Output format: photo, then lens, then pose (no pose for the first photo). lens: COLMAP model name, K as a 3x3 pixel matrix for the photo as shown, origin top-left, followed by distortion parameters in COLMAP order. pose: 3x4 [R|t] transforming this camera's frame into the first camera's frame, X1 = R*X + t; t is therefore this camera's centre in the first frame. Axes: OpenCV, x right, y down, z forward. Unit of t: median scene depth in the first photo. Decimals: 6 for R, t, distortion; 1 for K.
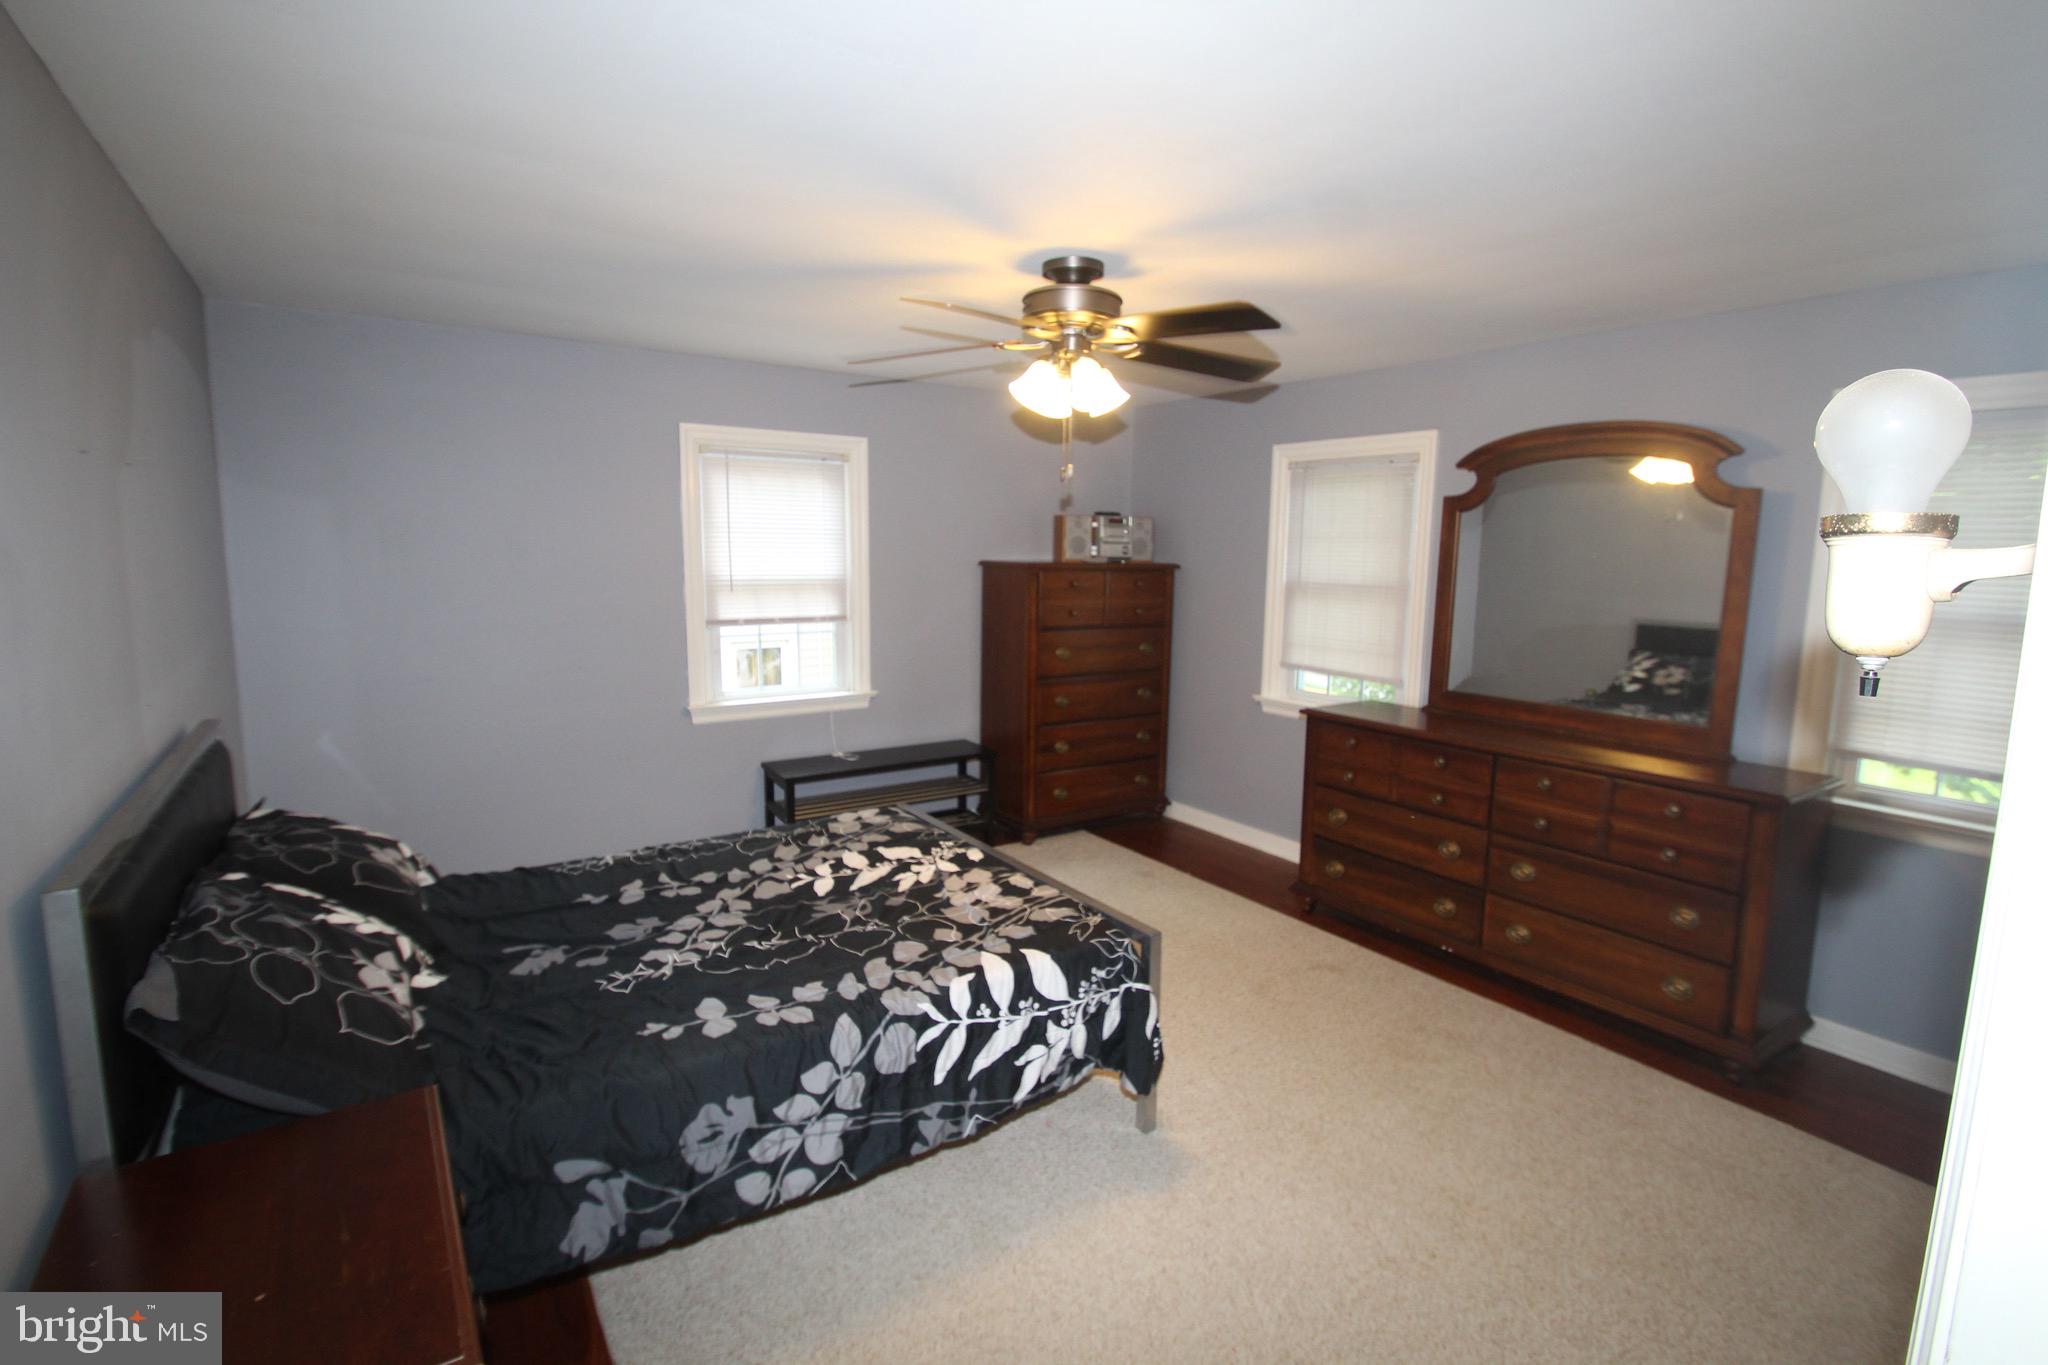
lens RADIAL K [[959.7, 0, 1034.3], [0, 959.7, 679.7], [0, 0, 1]] dist [0.006237, -0.011584]
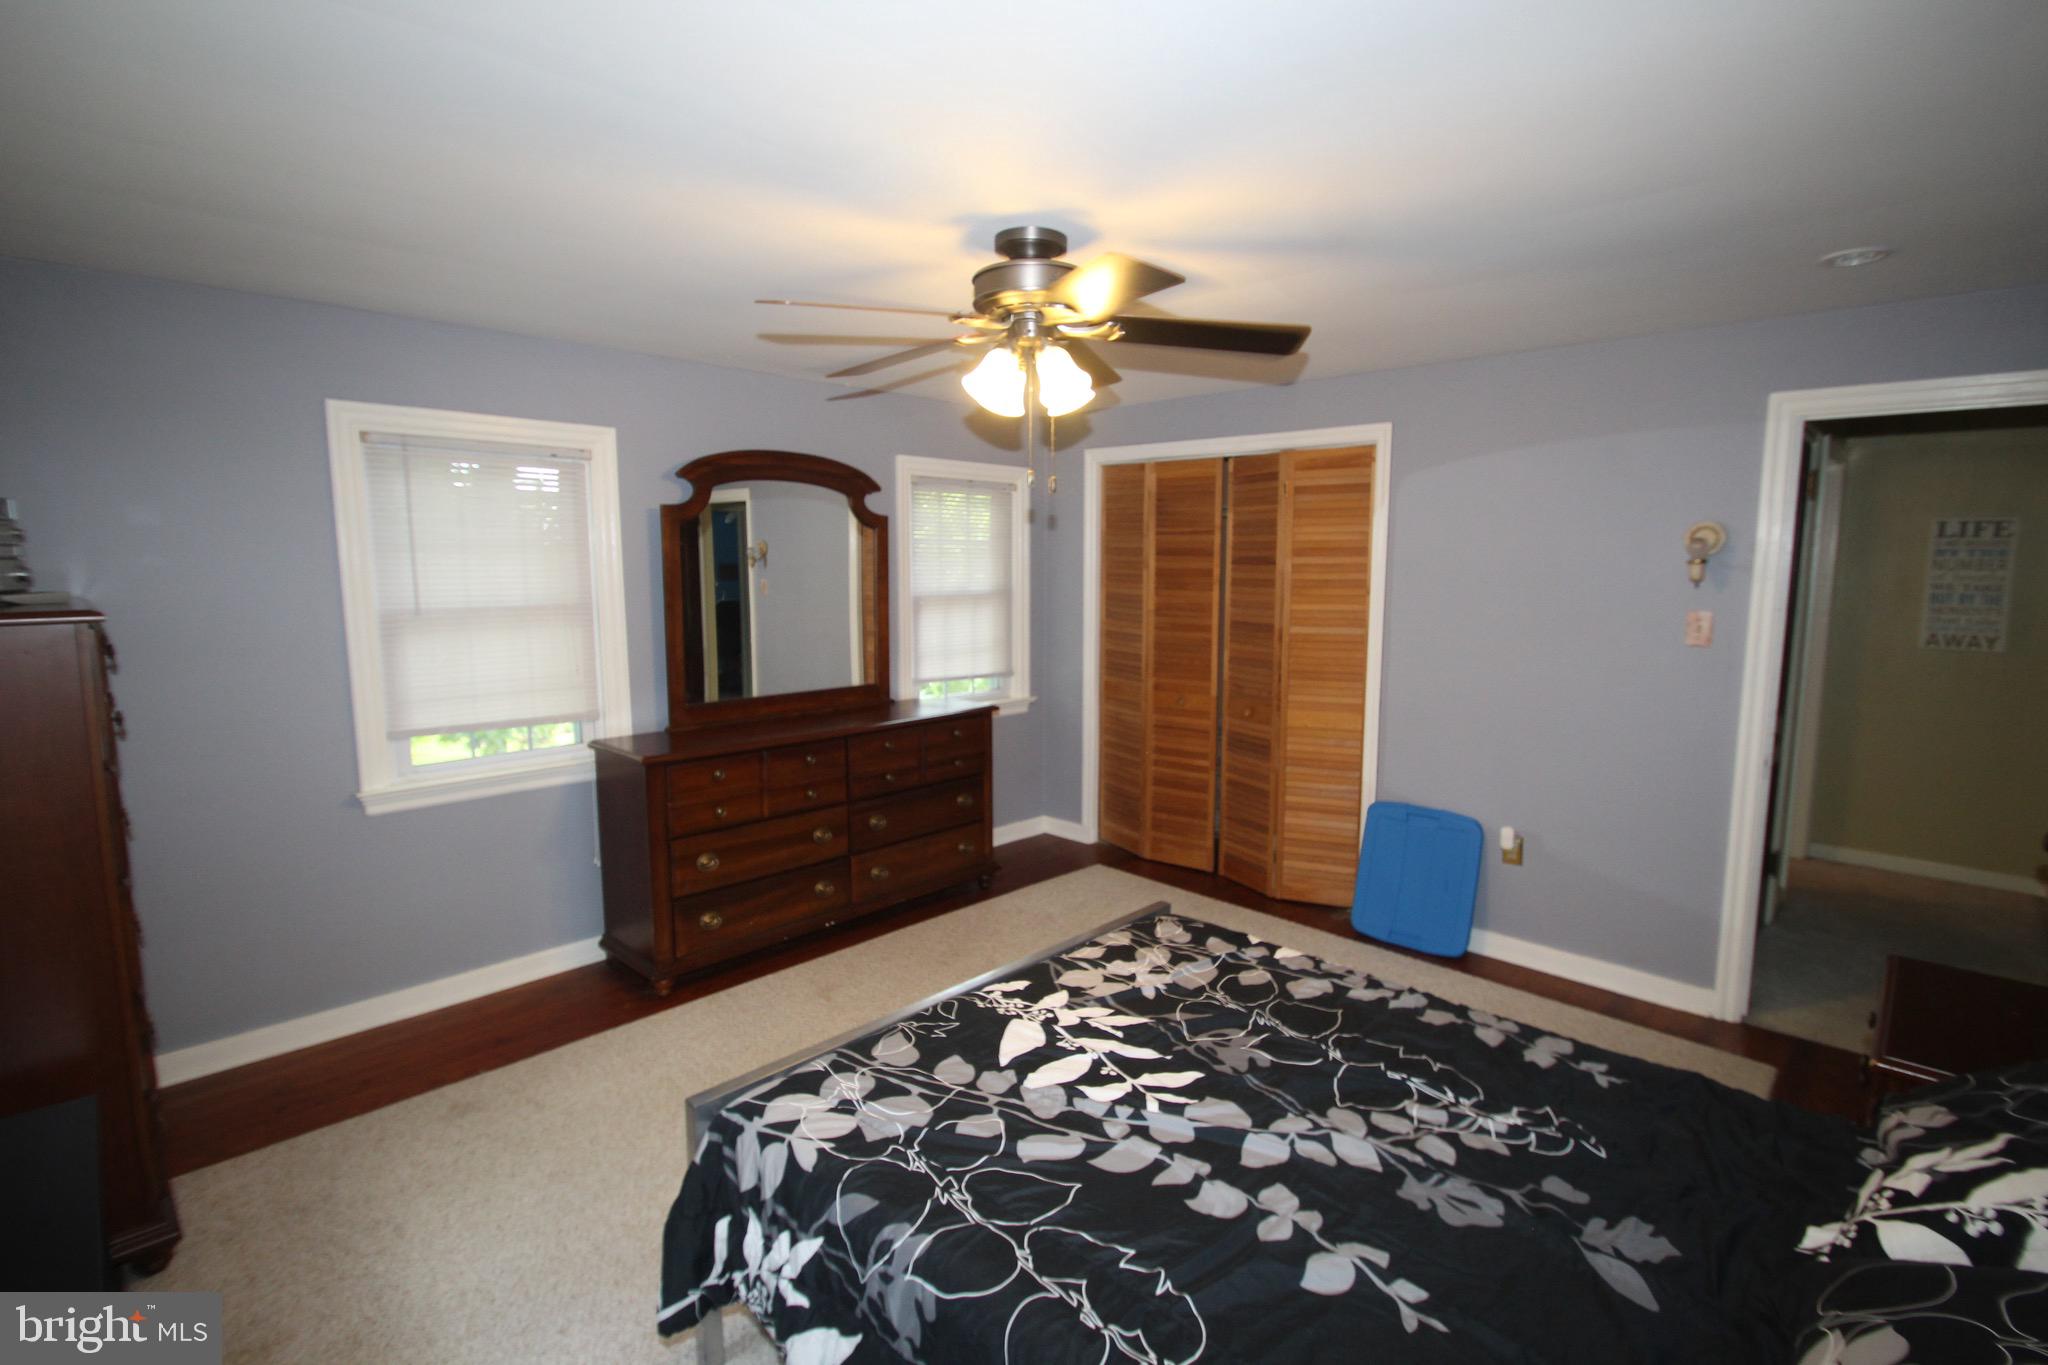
lens RADIAL K [[959.7, 0, 1034.3], [0, 959.7, 679.7], [0, 0, 1]] dist [0.006237, -0.011584]
pose [[-0.193241, -0.137422, 0.971480, -0.789400], [0.134868, 0.977023, 0.165033, -0.174415], [-0.971838, 0.162913, -0.170267, 1.127021]]
